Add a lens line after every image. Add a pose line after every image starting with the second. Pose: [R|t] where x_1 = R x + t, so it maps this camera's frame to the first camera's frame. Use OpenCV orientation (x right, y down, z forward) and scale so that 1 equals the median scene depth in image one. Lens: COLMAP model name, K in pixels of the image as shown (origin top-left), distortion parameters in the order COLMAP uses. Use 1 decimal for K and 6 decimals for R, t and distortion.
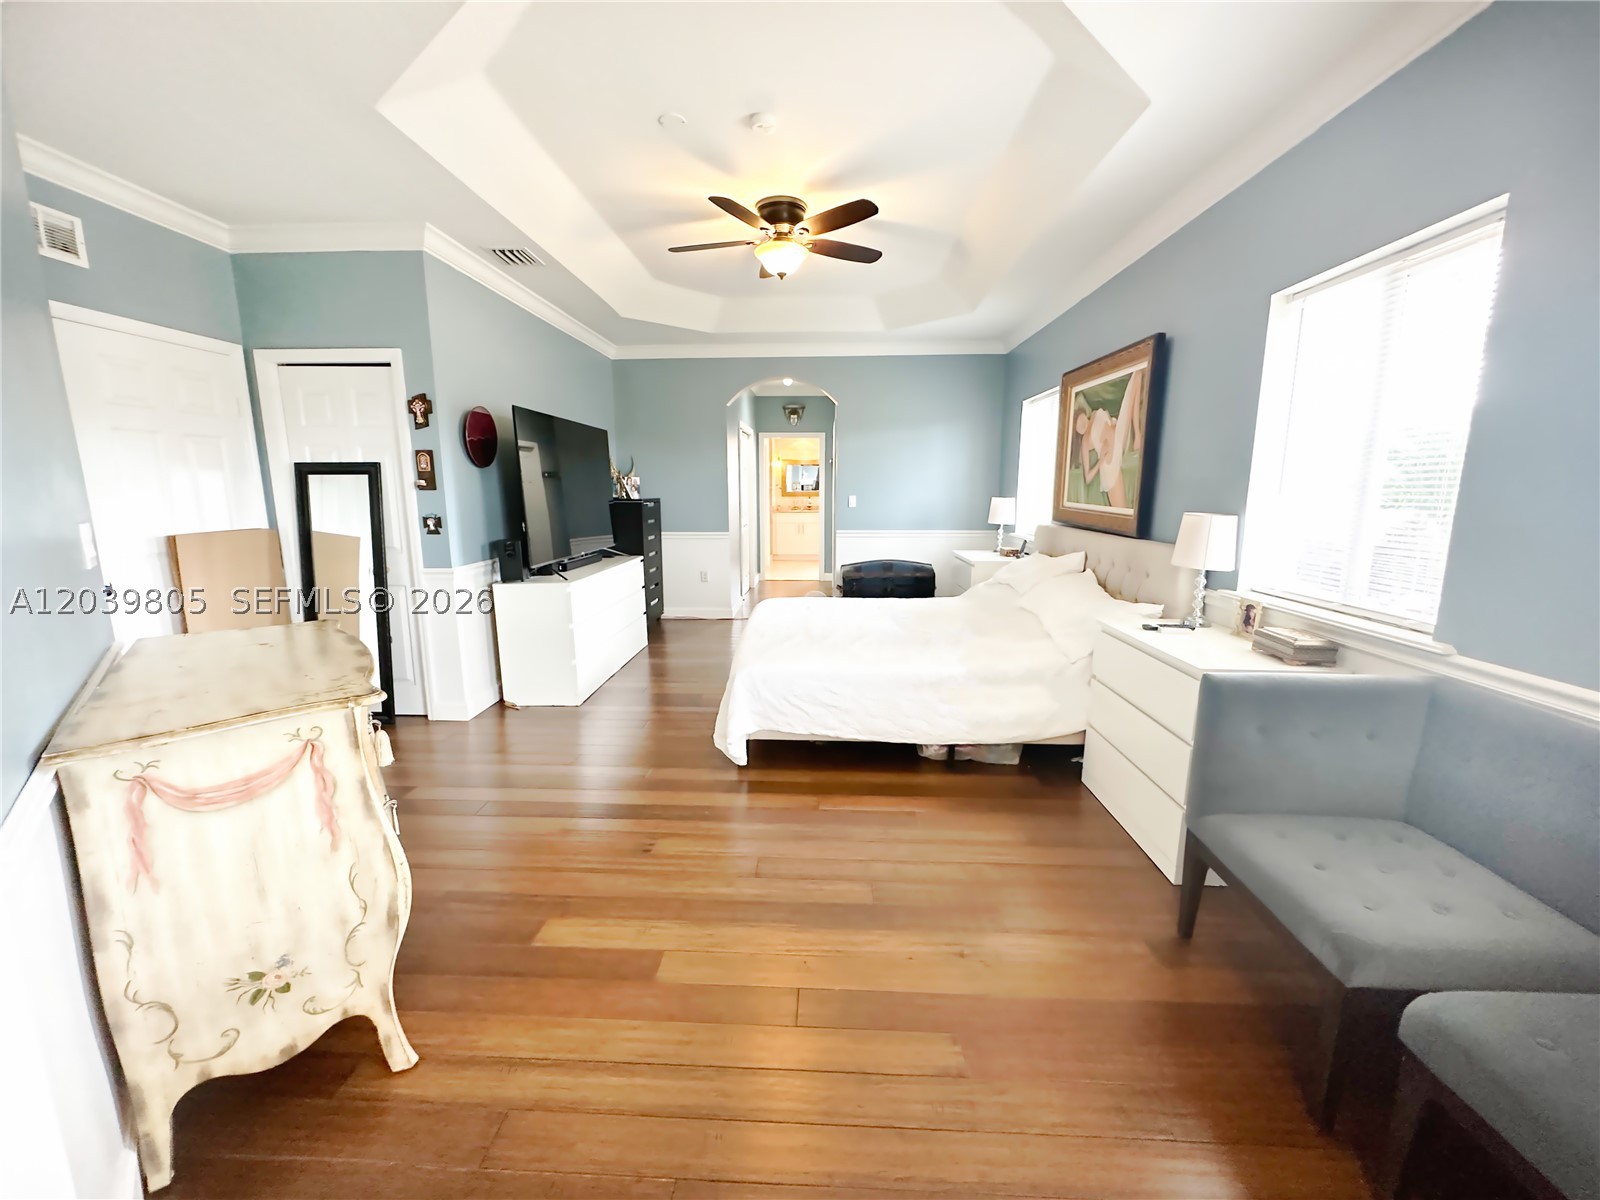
lens RADIAL K [[638.6, 0, 799.7], [0, 638.6, 603.2], [0, 0, 1]] dist [-0.007891, 0.001481]
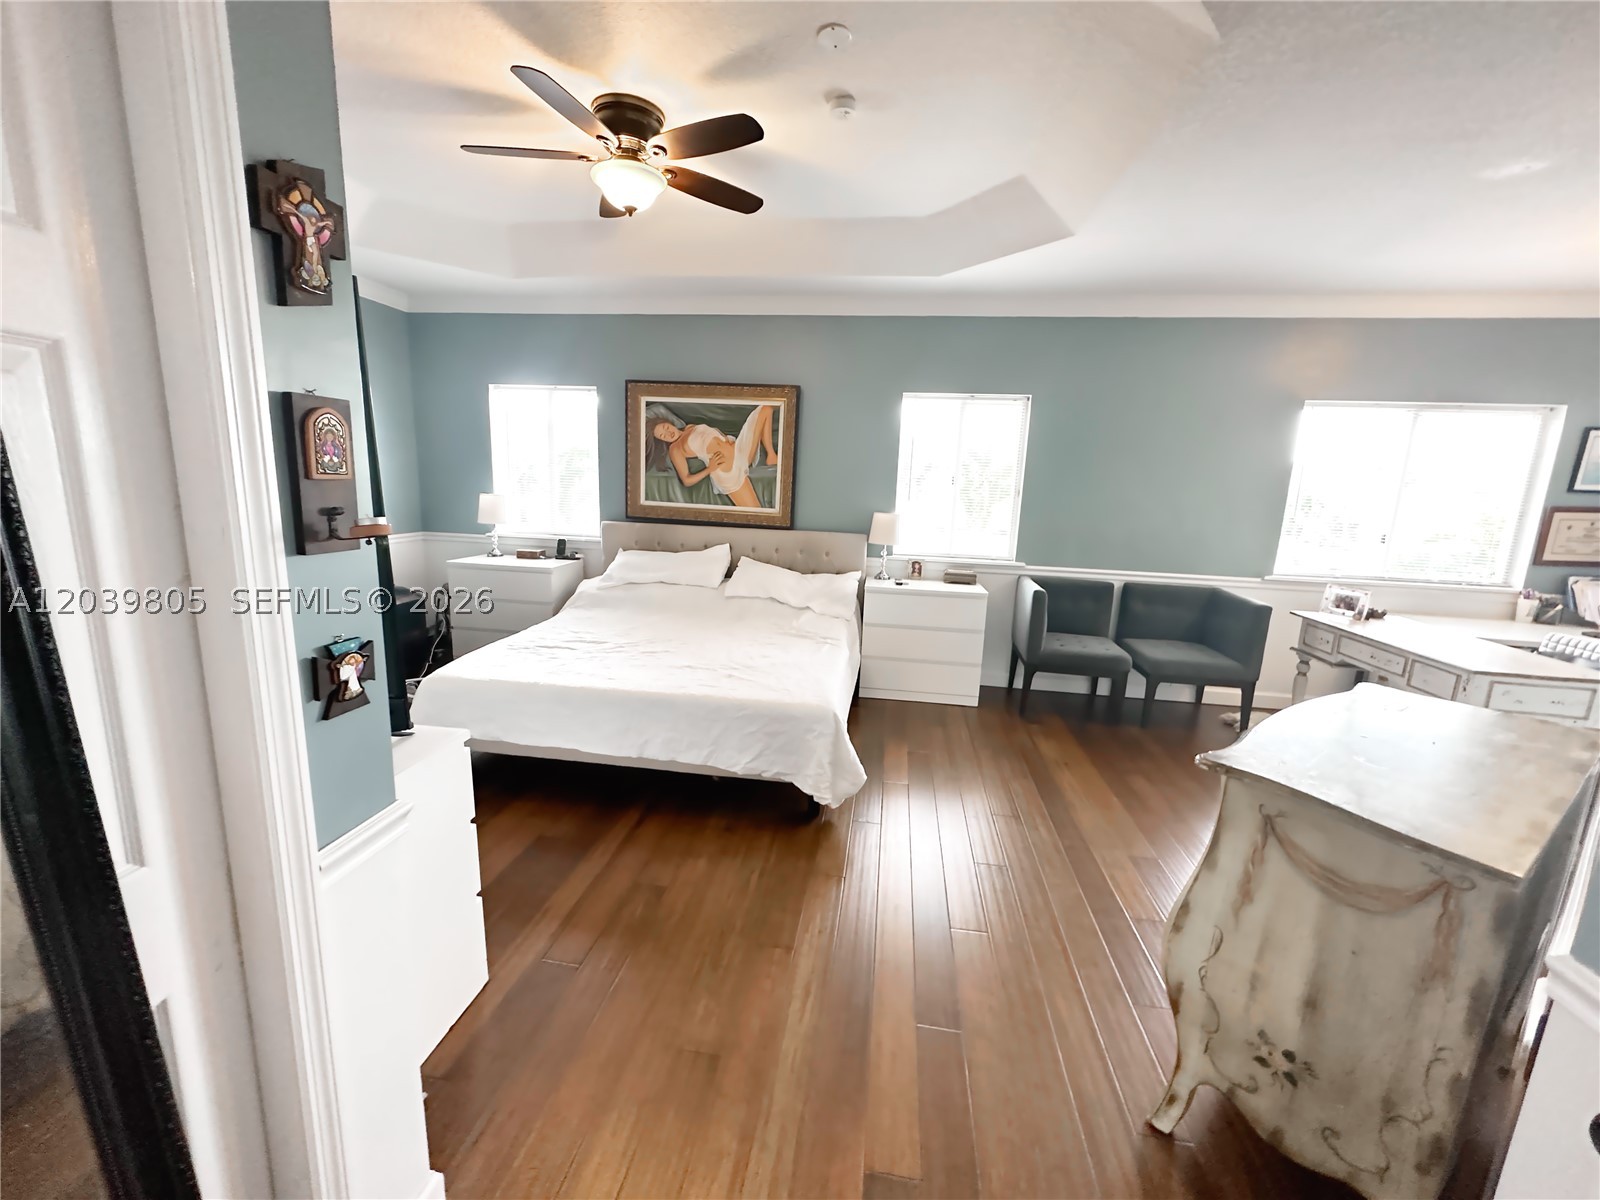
lens RADIAL K [[638.6, 0, 795.5], [0, 638.6, 599.3], [0, 0, 1]] dist [-0.007891, 0.001481]
pose [[0.111986, -0.182033, 0.976895, -0.757765], [0.142513, 0.975858, 0.165503, -0.161217], [-0.983437, 0.120686, 0.135225, 0.720973]]
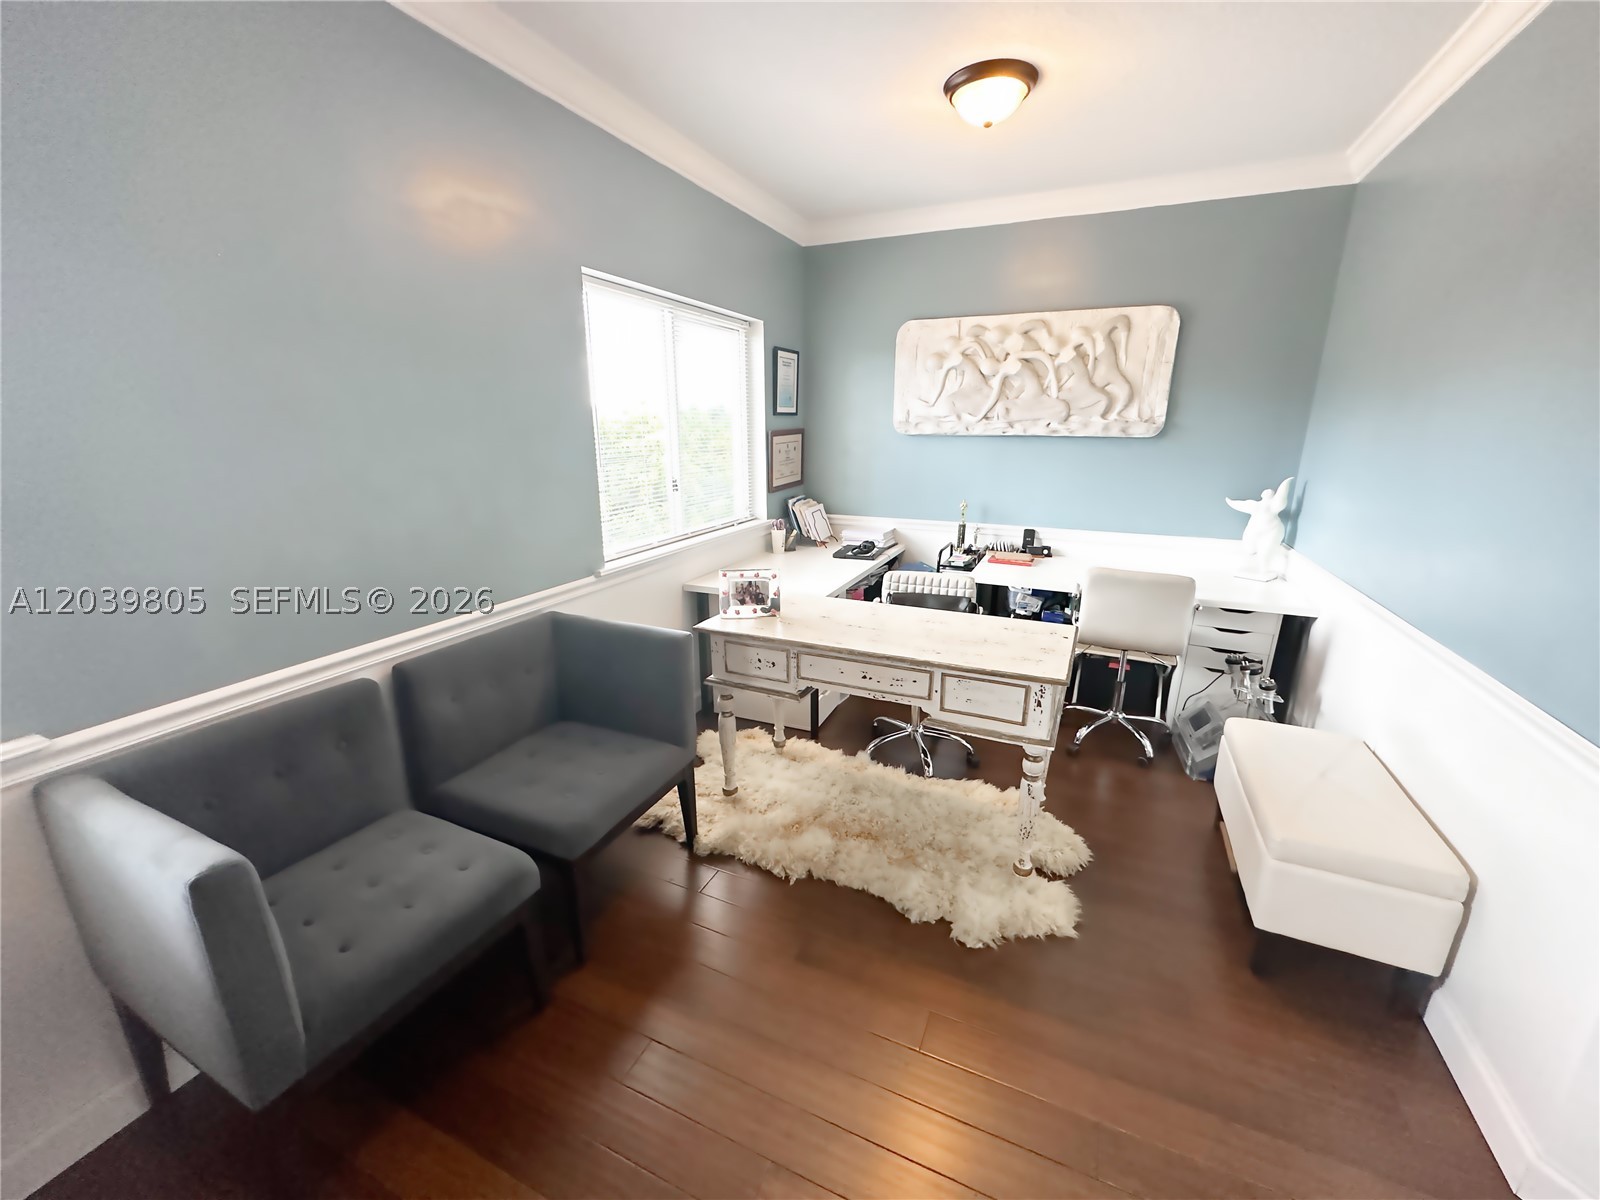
lens RADIAL K [[638.6, 0, 798.2], [0, 638.6, 601.4], [0, 0, 1]] dist [-0.007891, 0.001481]
pose [[-0.928216, -0.098416, 0.358789, -0.008809], [0.069182, 0.901900, 0.426369, -0.144092], [-0.365553, 0.420584, -0.830349, 0.555648]]
